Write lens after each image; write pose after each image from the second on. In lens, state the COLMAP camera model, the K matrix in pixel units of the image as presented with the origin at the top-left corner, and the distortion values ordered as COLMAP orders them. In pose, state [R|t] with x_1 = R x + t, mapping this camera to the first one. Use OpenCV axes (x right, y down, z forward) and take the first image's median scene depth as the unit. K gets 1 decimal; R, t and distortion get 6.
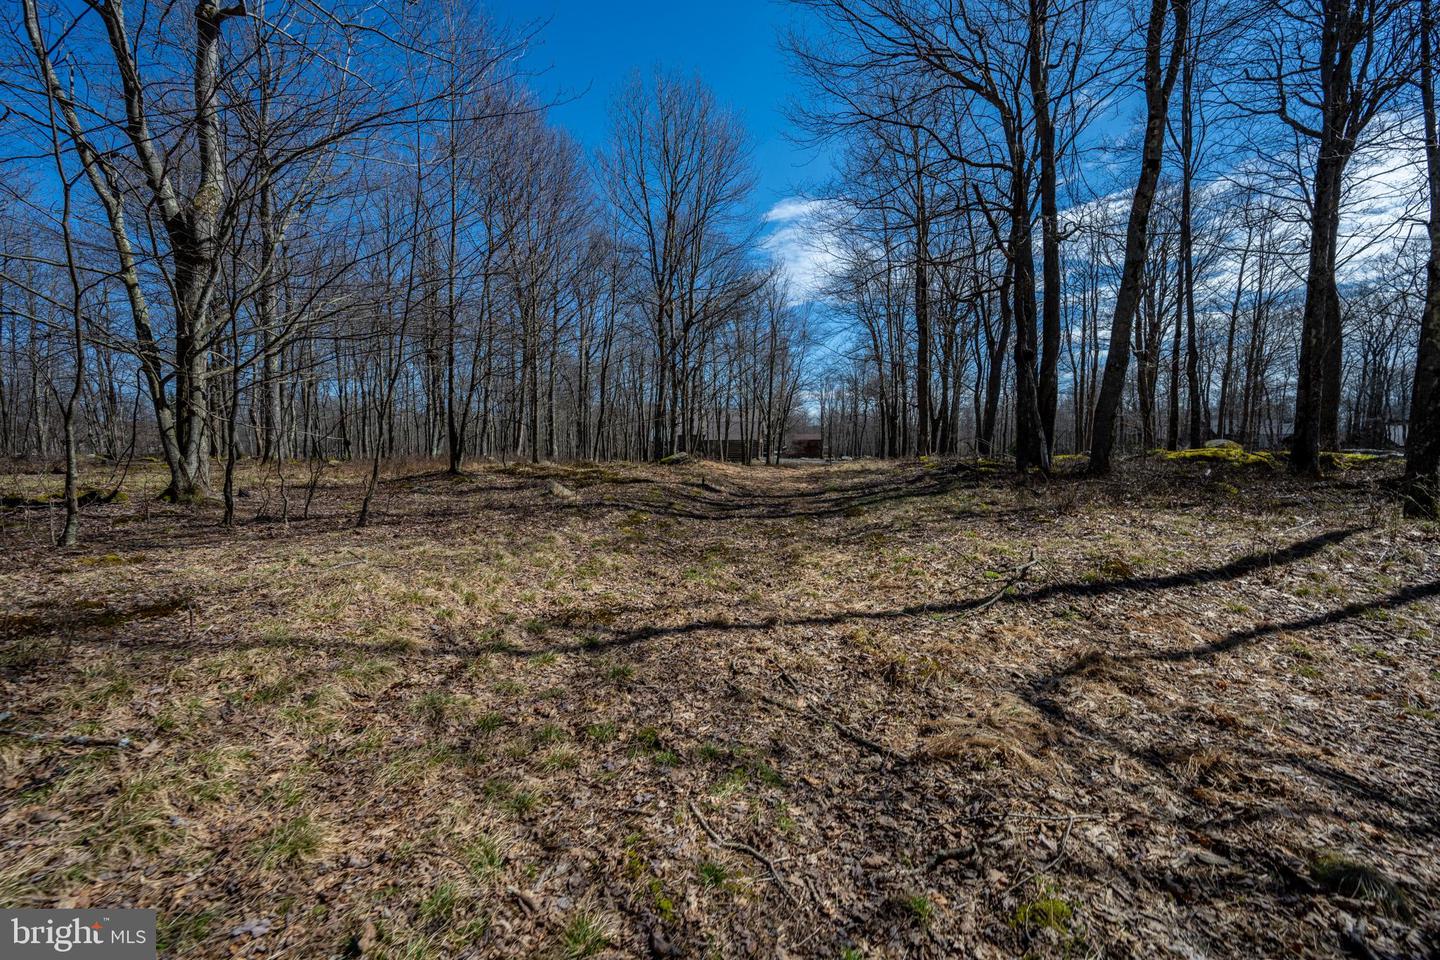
lens RADIAL K [[569.4, 0, 712.0], [0, 569.4, 472.6], [0, 0, 1]] dist [0.002316, -0.000119]
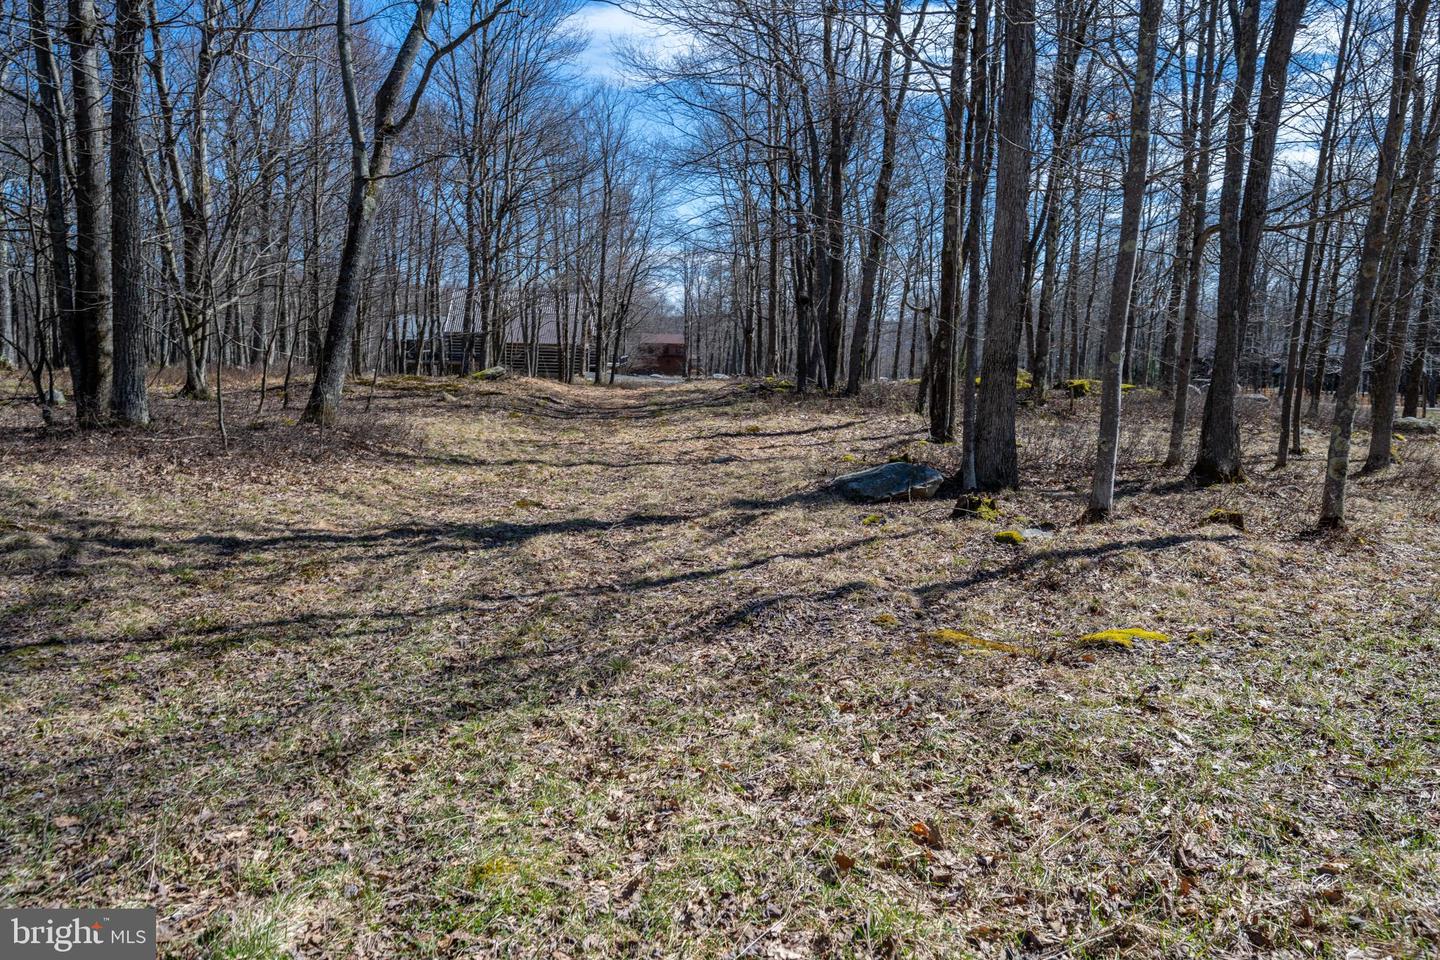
lens RADIAL K [[1055.9, 0, 728.2], [0, 1055.9, 476.6], [0, 0, 1]] dist [-0.023315, -0.001097]
pose [[0.975197, -0.000239, 0.221340, -0.069377], [-0.015901, 0.997340, 0.071136, 0.011249], [-0.220768, -0.072891, 0.972599, -0.652362]]
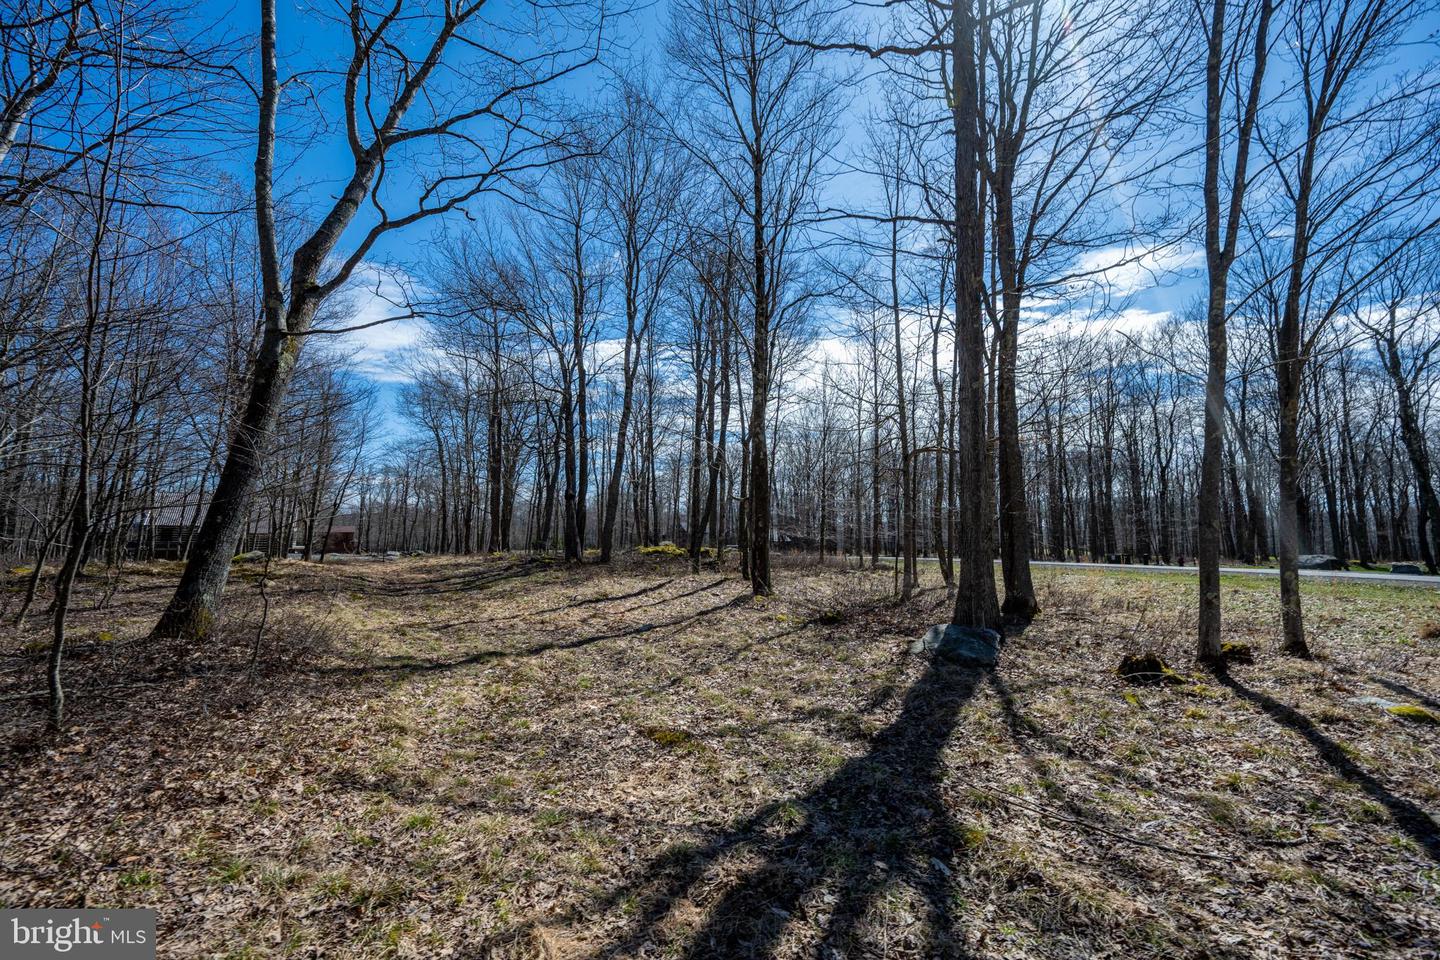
lens RADIAL K [[569.4, 0, 717.5], [0, 569.4, 482.2], [0, 0, 1]] dist [0.002316, -0.000119]
pose [[0.717881, 0.076765, 0.691921, -0.187735], [0.025527, 0.990331, -0.136357, 0.003642], [-0.695698, 0.115551, 0.708980, -0.310308]]
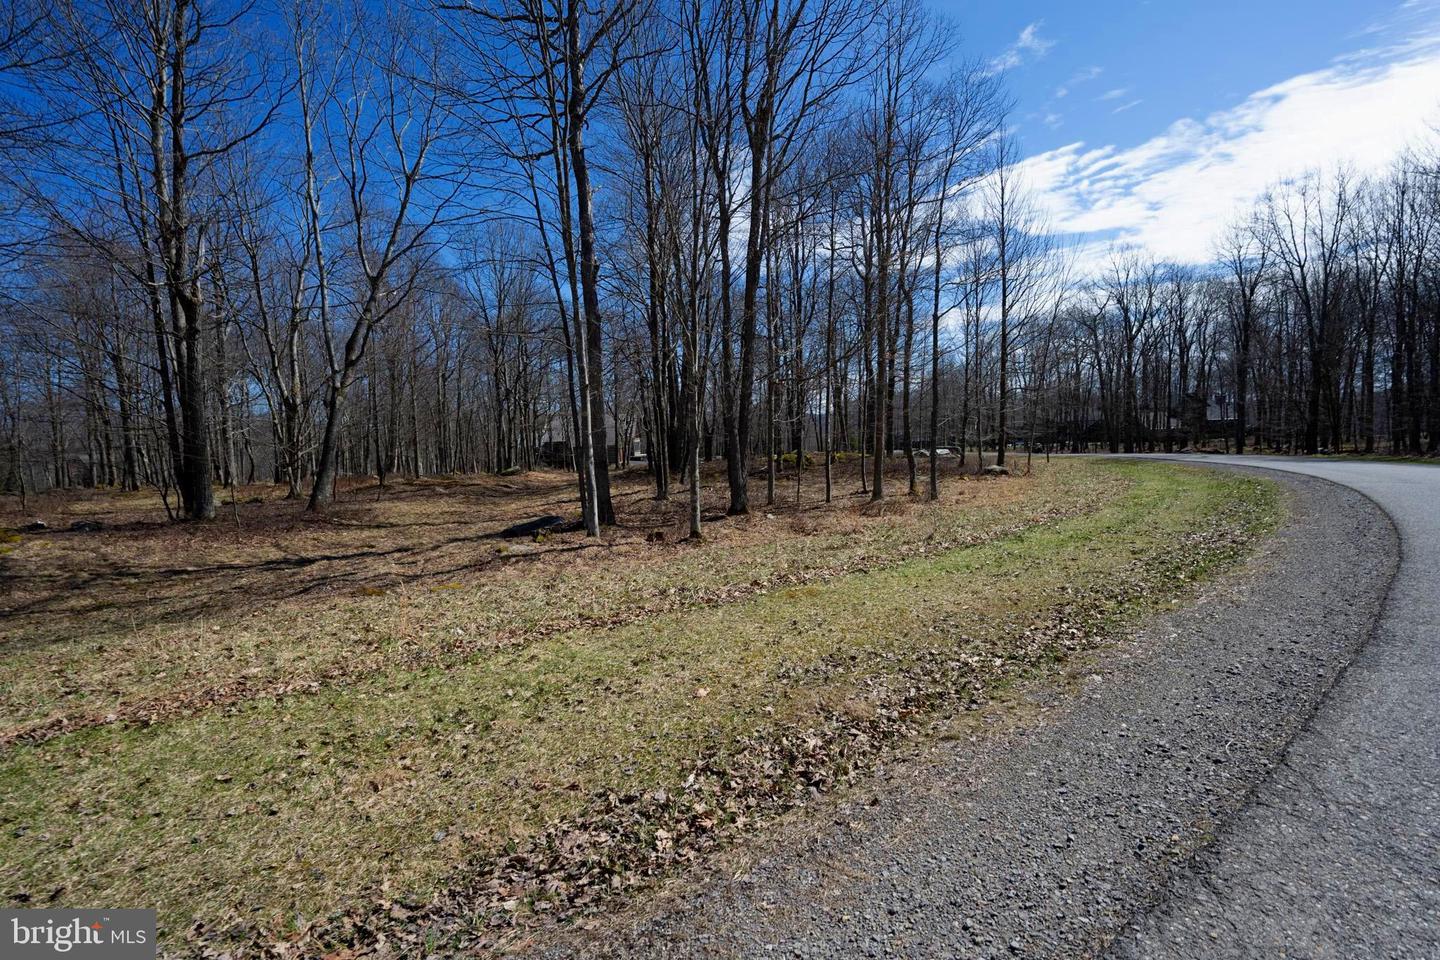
lens RADIAL K [[655.9, 0, 725.9], [0, 655.9, 481.7], [0, 0, 1]] dist [-0.000557, -0.000044]
pose [[0.981898, -0.051410, 0.182297, 0.188776], [0.049543, 0.998663, 0.014786, 0.006191], [-0.182814, -0.005487, 0.983132, -0.863523]]
